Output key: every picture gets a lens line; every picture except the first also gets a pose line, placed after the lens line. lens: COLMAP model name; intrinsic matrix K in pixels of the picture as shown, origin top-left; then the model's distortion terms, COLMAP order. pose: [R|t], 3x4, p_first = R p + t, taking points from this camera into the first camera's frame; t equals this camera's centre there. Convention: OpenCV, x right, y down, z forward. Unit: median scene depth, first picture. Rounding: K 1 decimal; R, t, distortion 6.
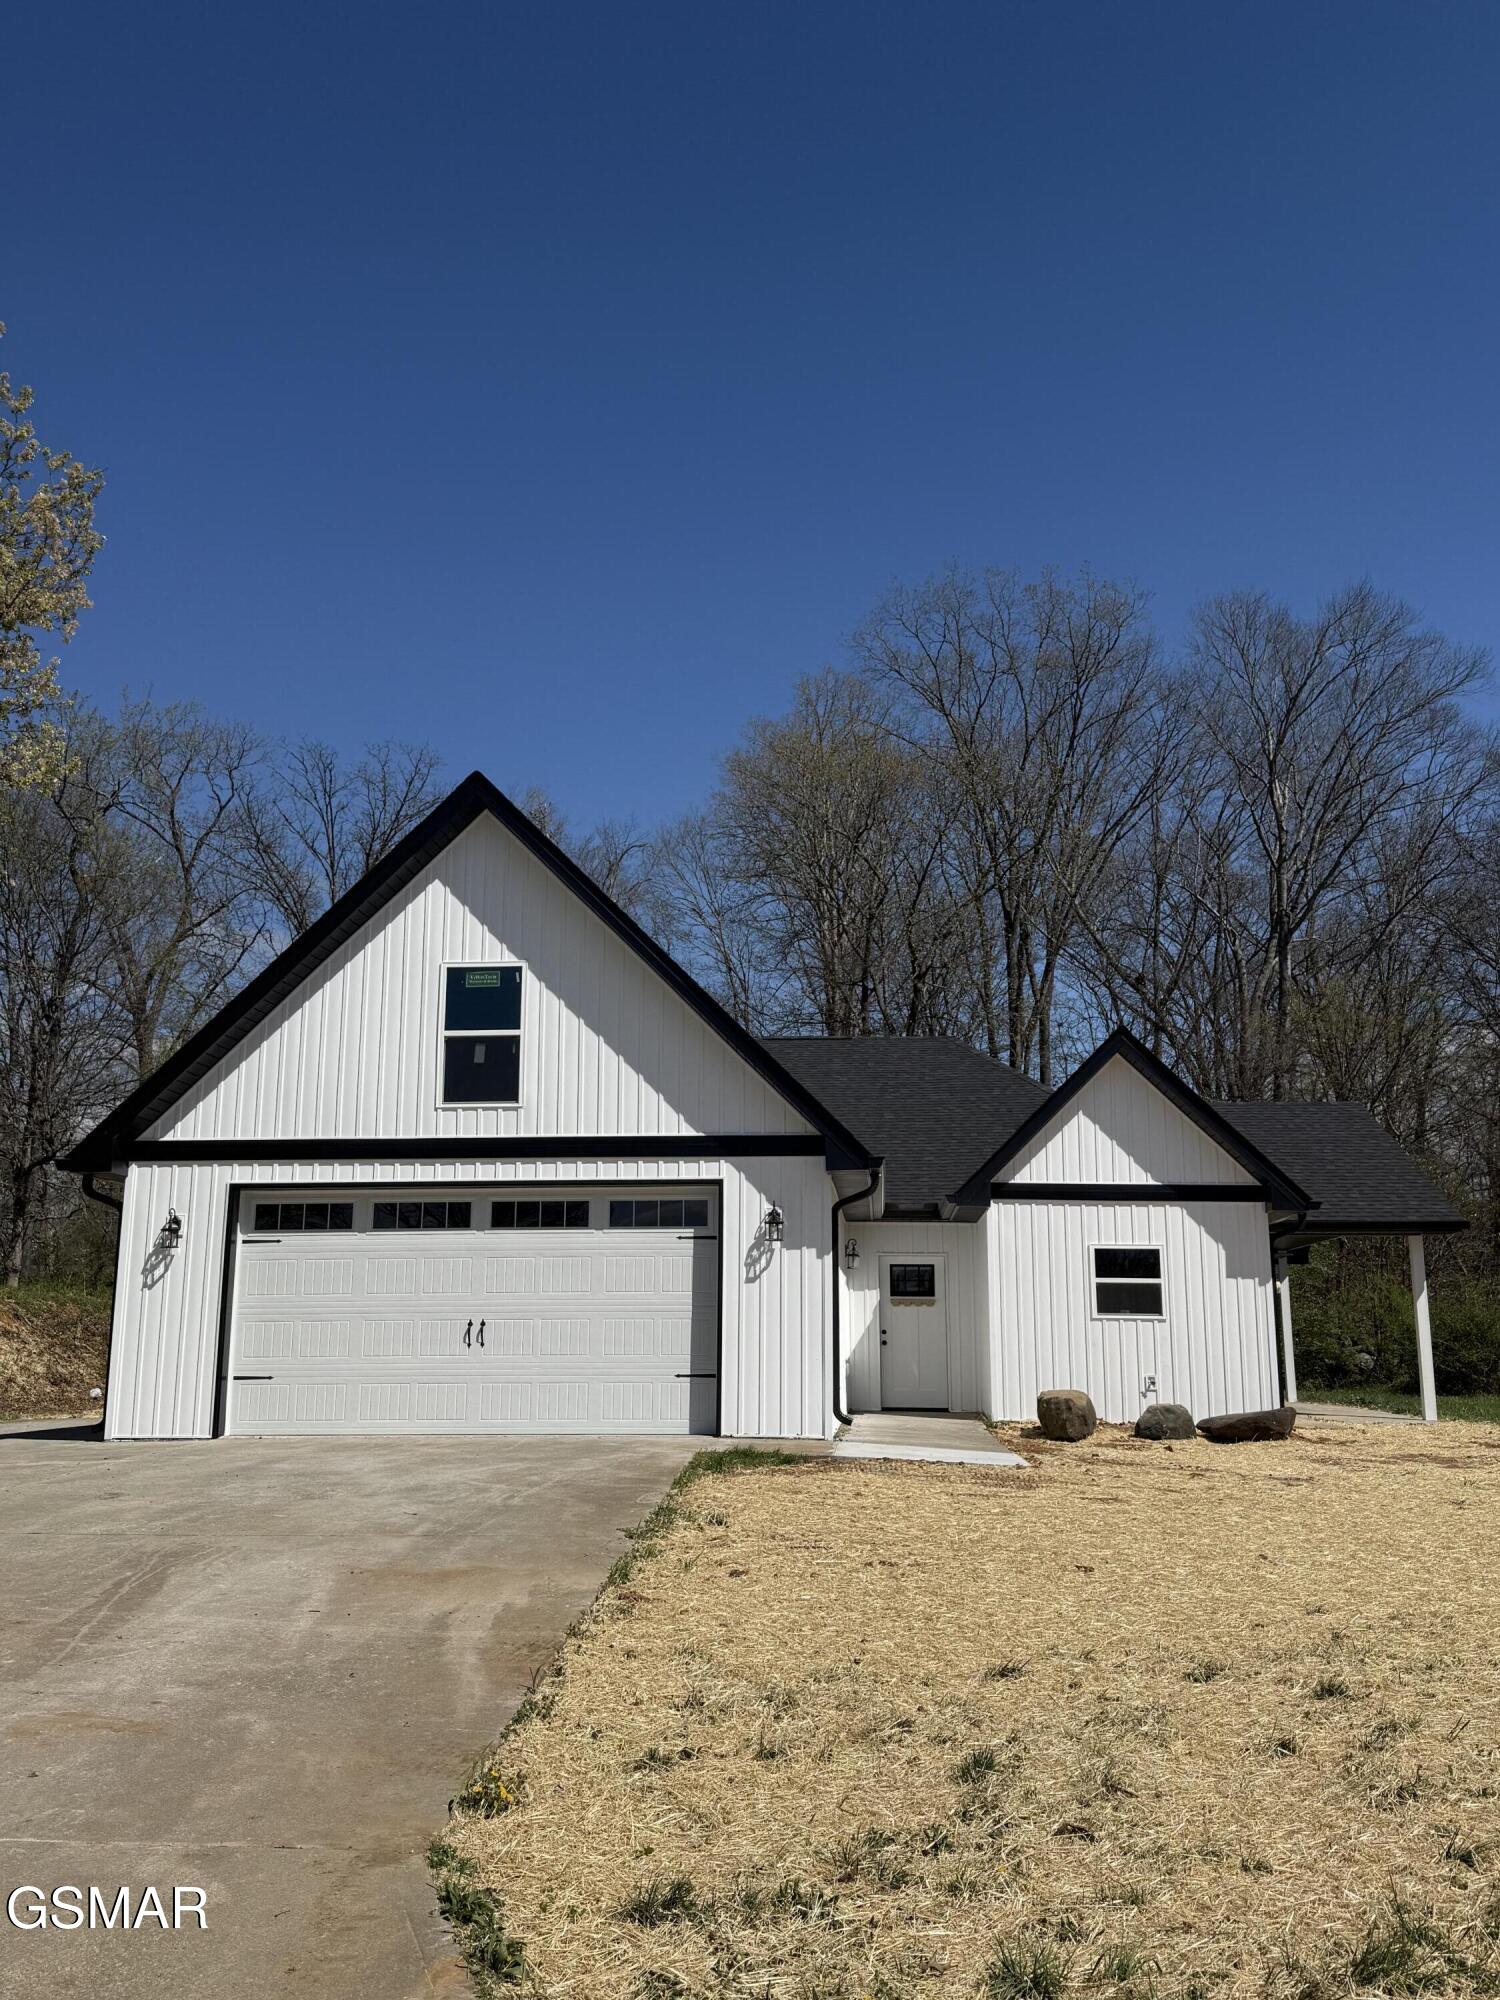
lens RADIAL K [[1720.4, 0, 750.0], [0, 1720.4, 1000.0], [0, 0, 1]] dist [0.176329, -0.001875]
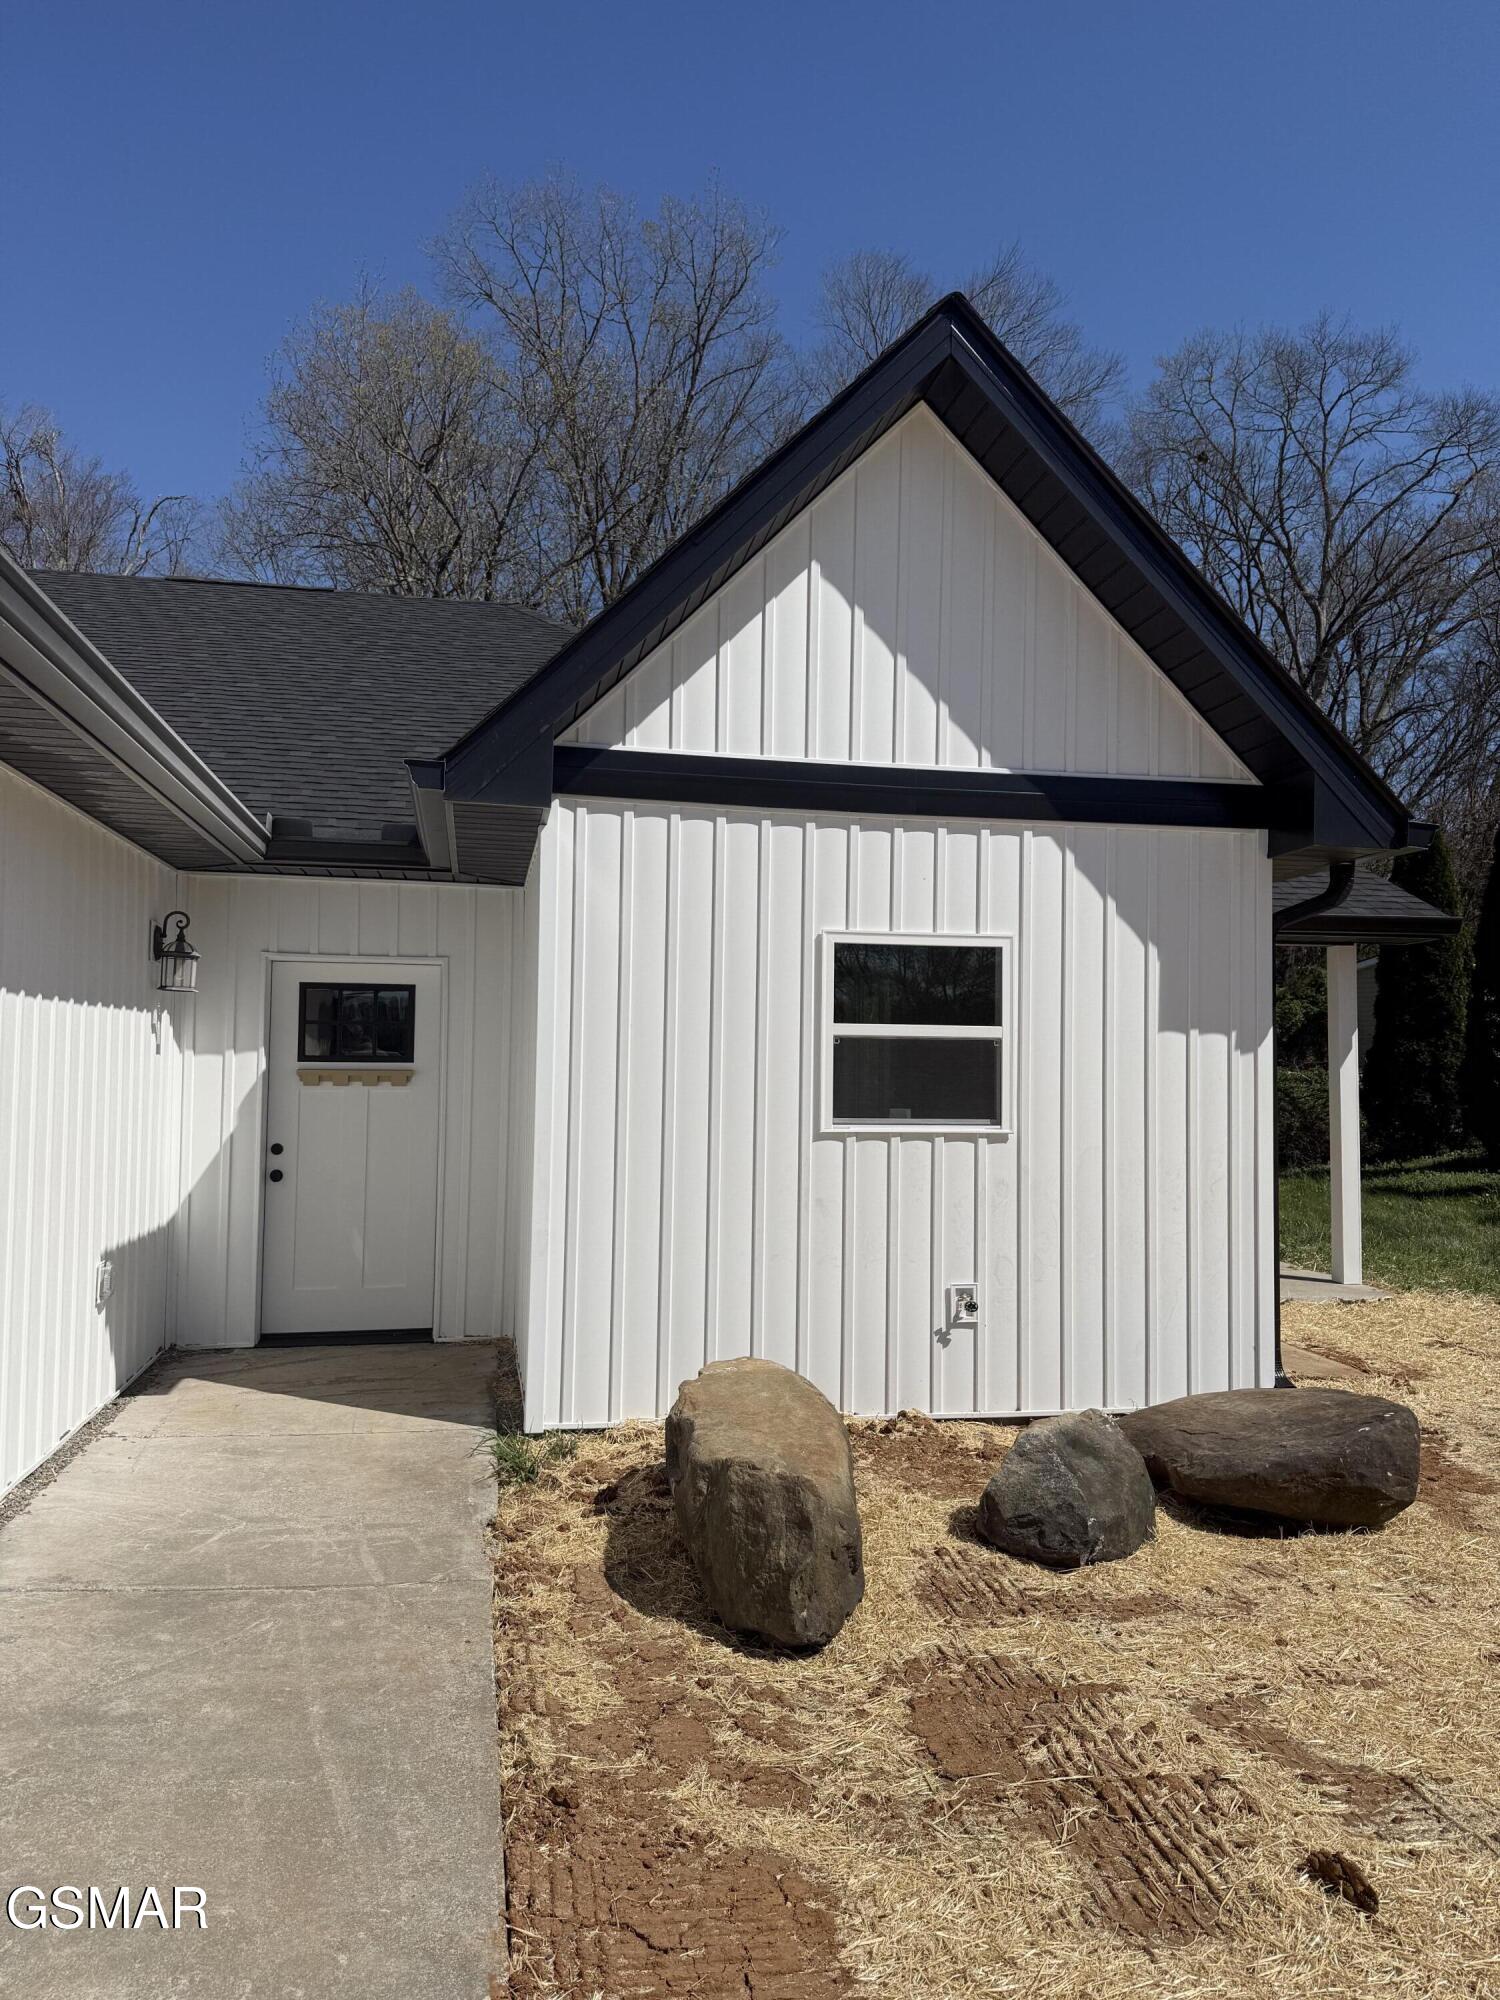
lens RADIAL K [[1395.4, 0, 740.1], [0, 1395.4, 1007.5], [0, 0, 1]] dist [0.083599, -0.087176]
pose [[0.967975, 0.021015, 0.250167, 0.107076], [-0.058930, 0.987668, 0.145050, 0.115148], [-0.244034, -0.155147, 0.957276, 0.724899]]
